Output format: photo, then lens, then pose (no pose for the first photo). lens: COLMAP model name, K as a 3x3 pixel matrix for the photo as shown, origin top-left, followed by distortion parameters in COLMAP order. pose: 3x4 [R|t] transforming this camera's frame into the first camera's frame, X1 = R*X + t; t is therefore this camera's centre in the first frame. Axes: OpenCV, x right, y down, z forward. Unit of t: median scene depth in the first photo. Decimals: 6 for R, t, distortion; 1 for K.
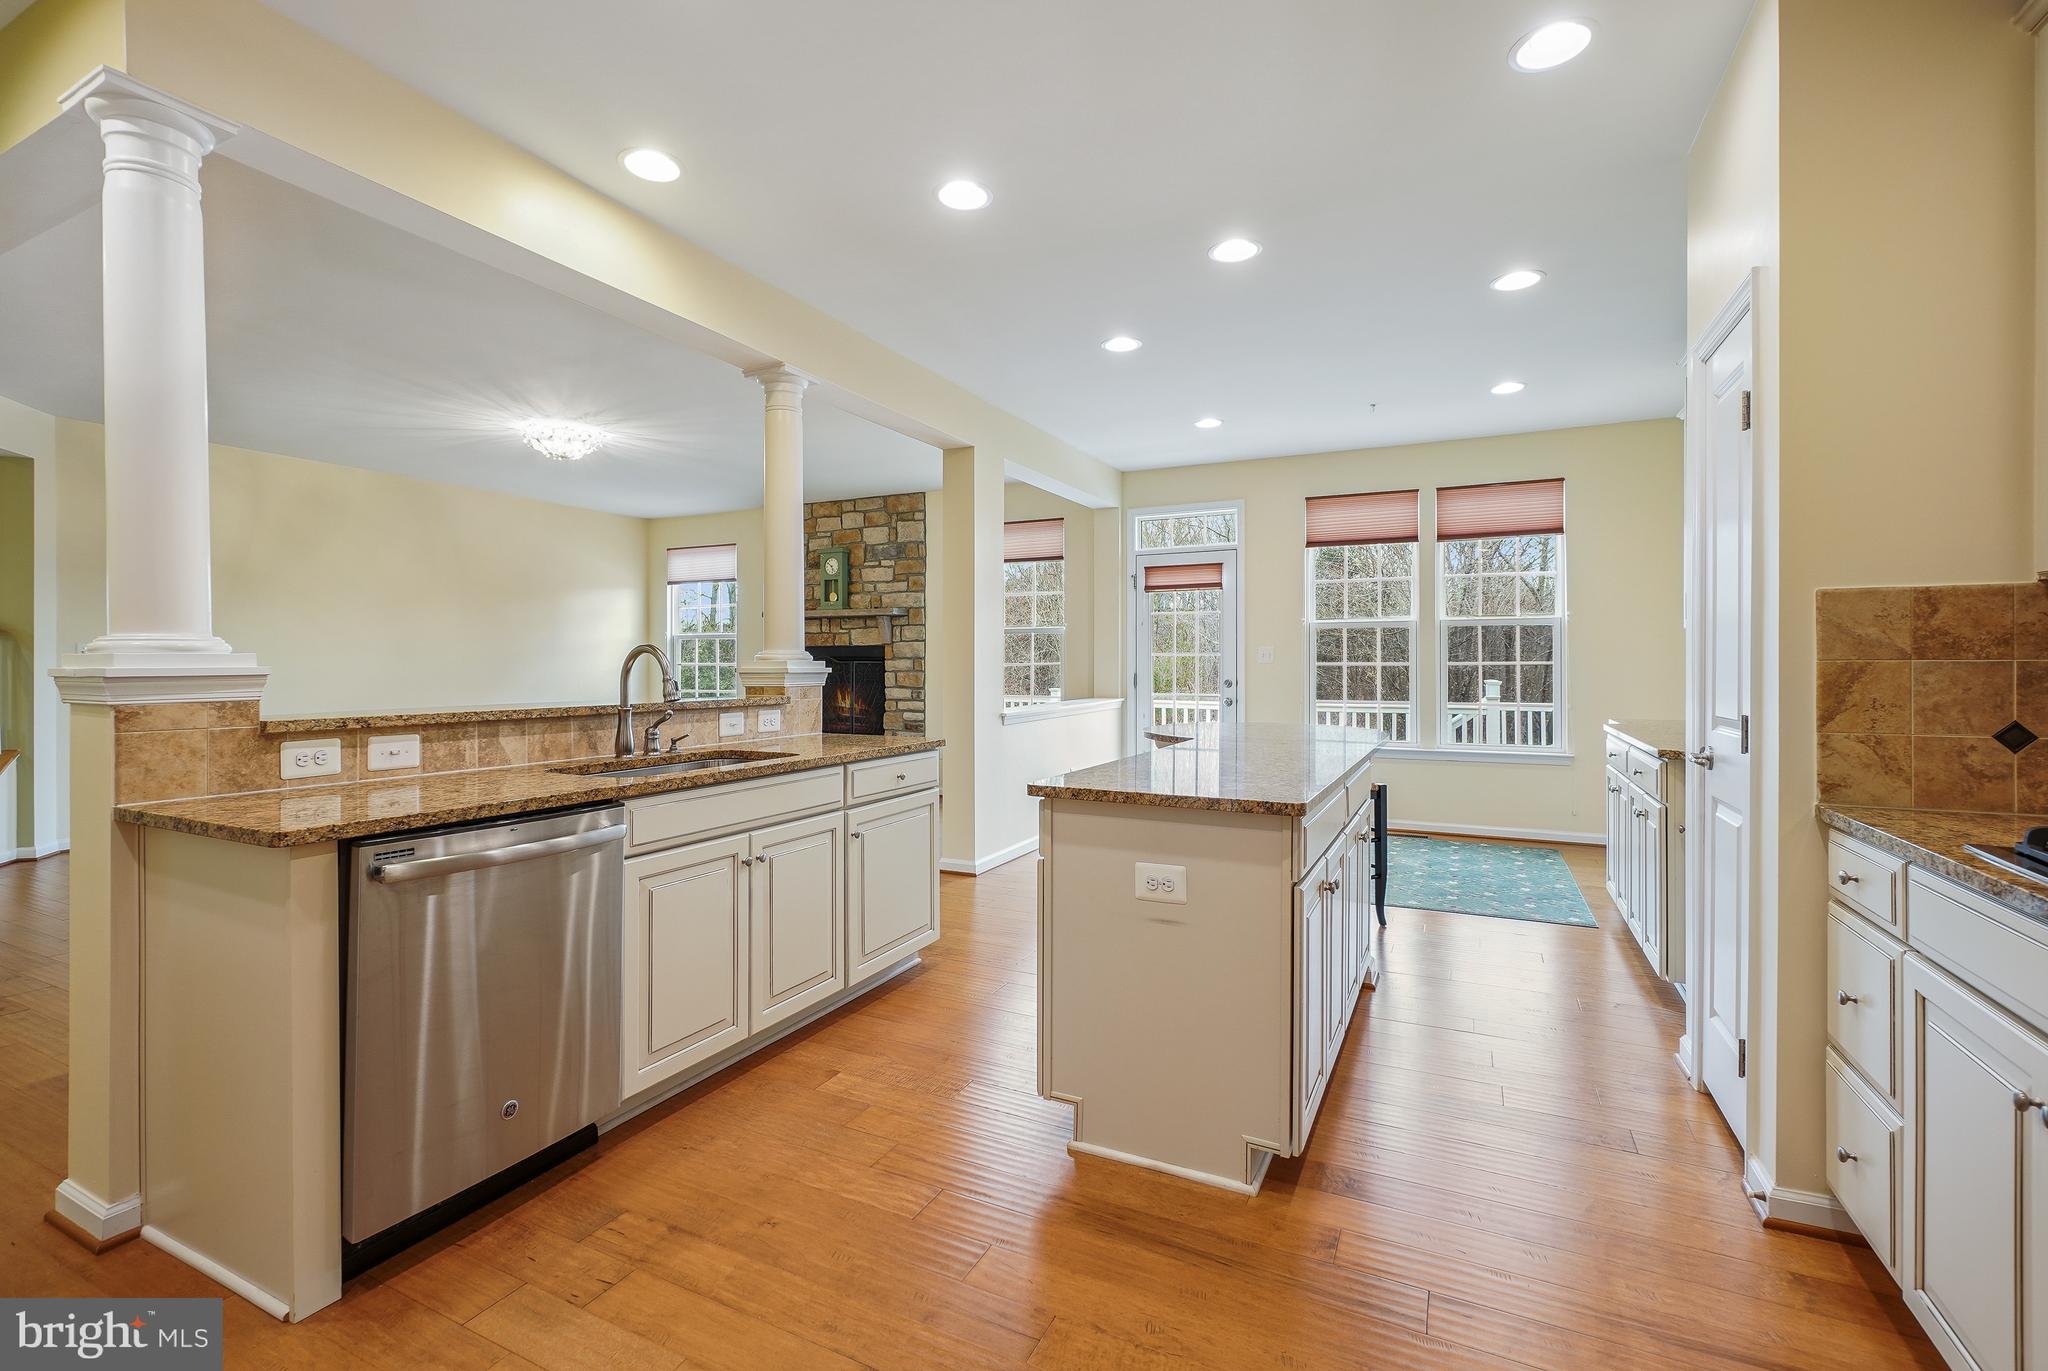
lens RADIAL K [[907.6, 0, 1025.6], [0, 907.6, 666.6], [0, 0, 1]] dist [-0.001785, -0.000340]
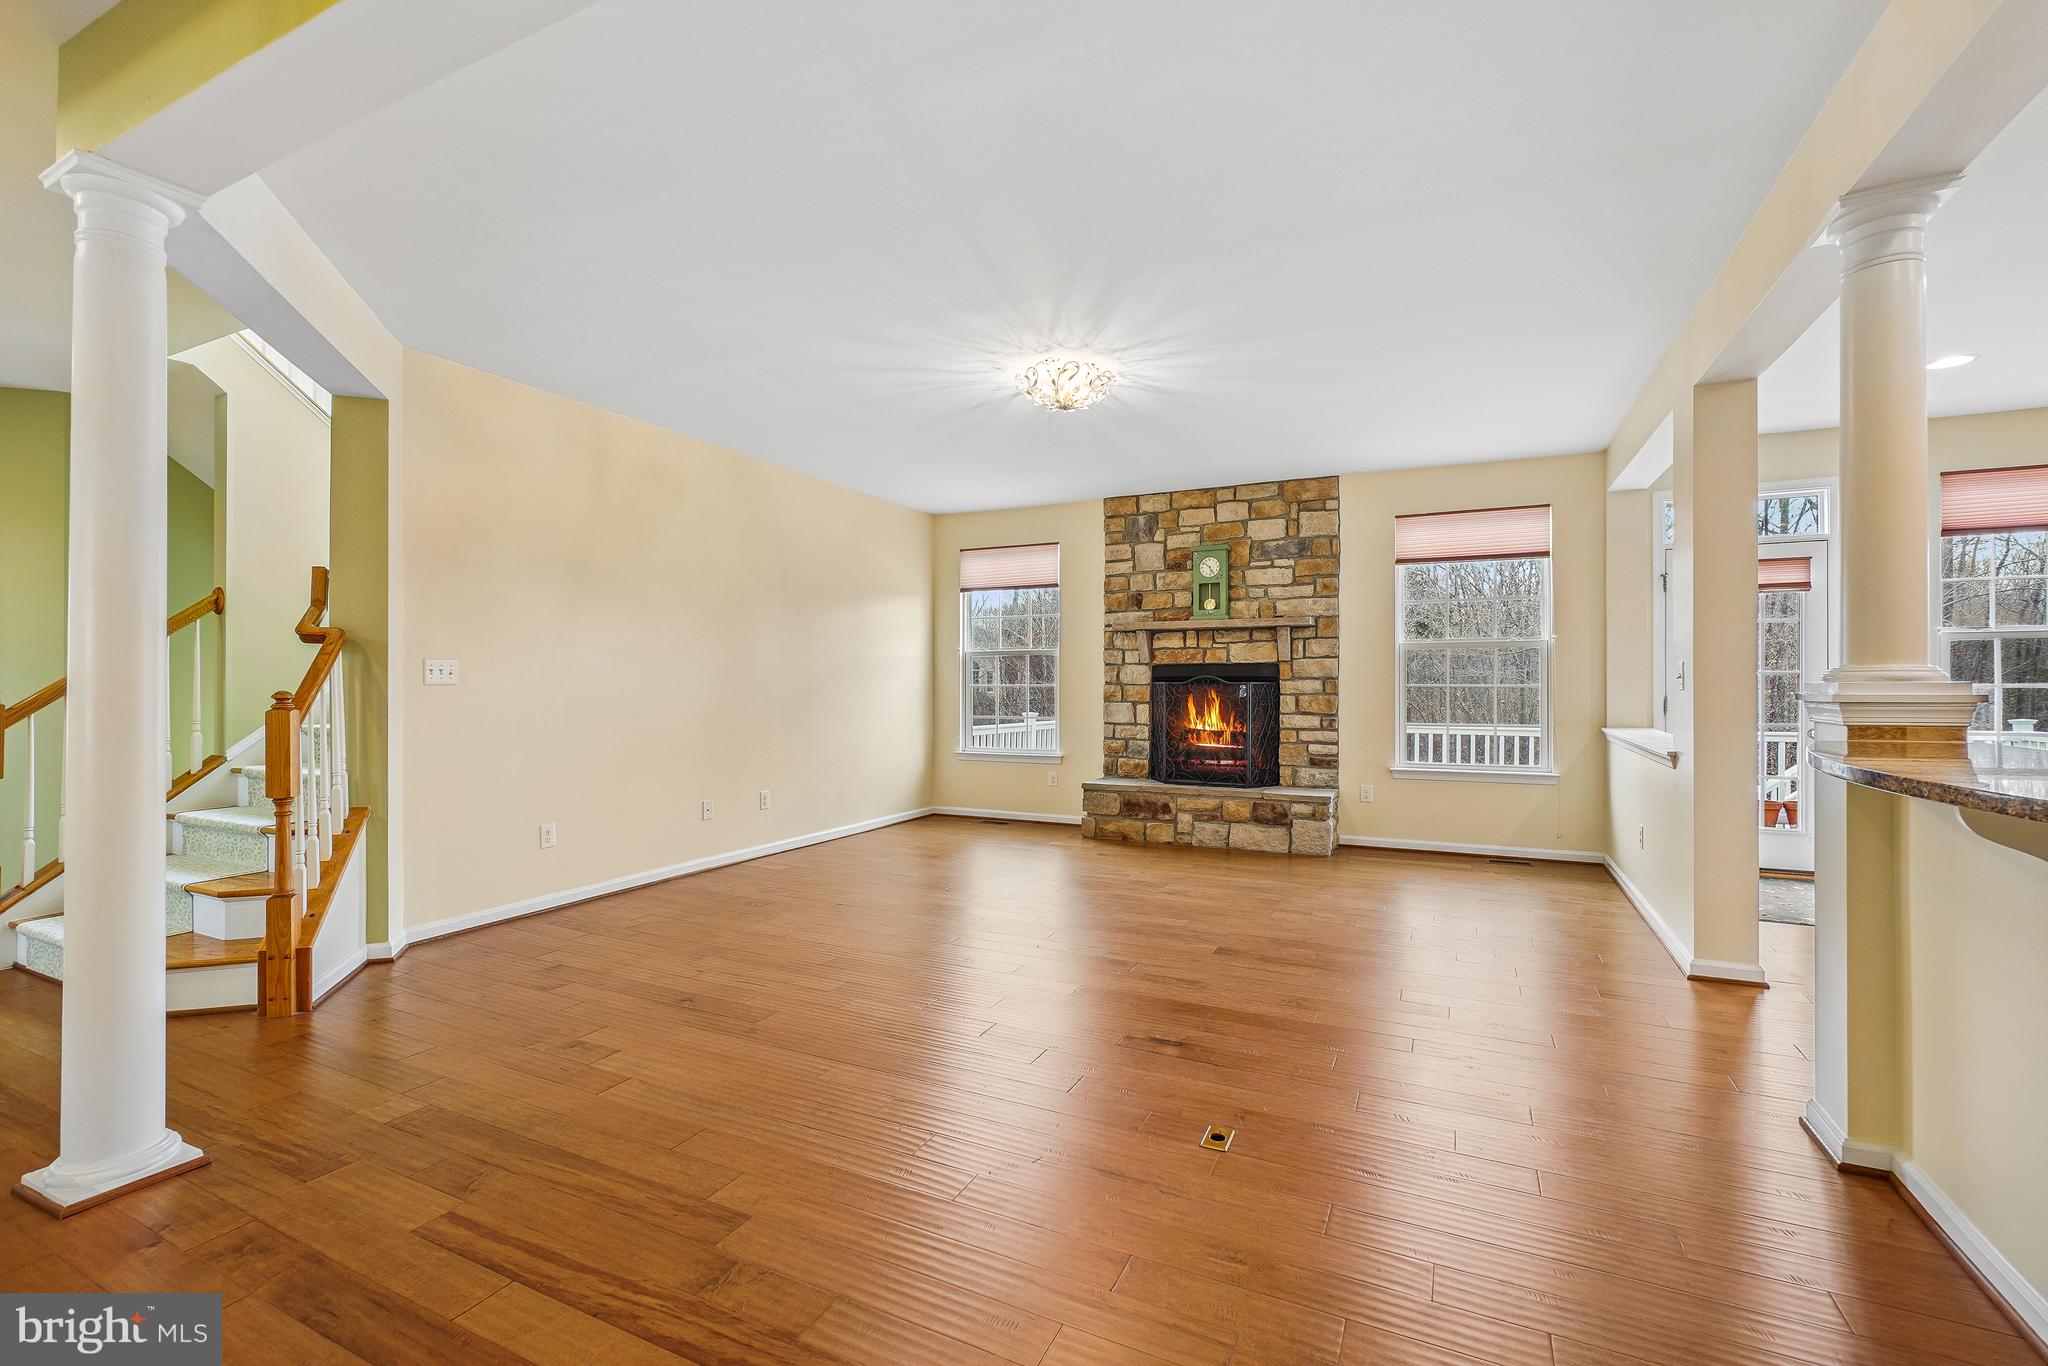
lens RADIAL K [[891.0, 0, 1026.2], [0, 891.0, 689.2], [0, 0, 1]] dist [-0.003149, 0.000130]
pose [[0.999983, -0.000452, 0.005833, -0.390784], [0.000443, 0.999999, 0.001585, -0.000816], [-0.005834, -0.001582, 0.999982, 0.193690]]
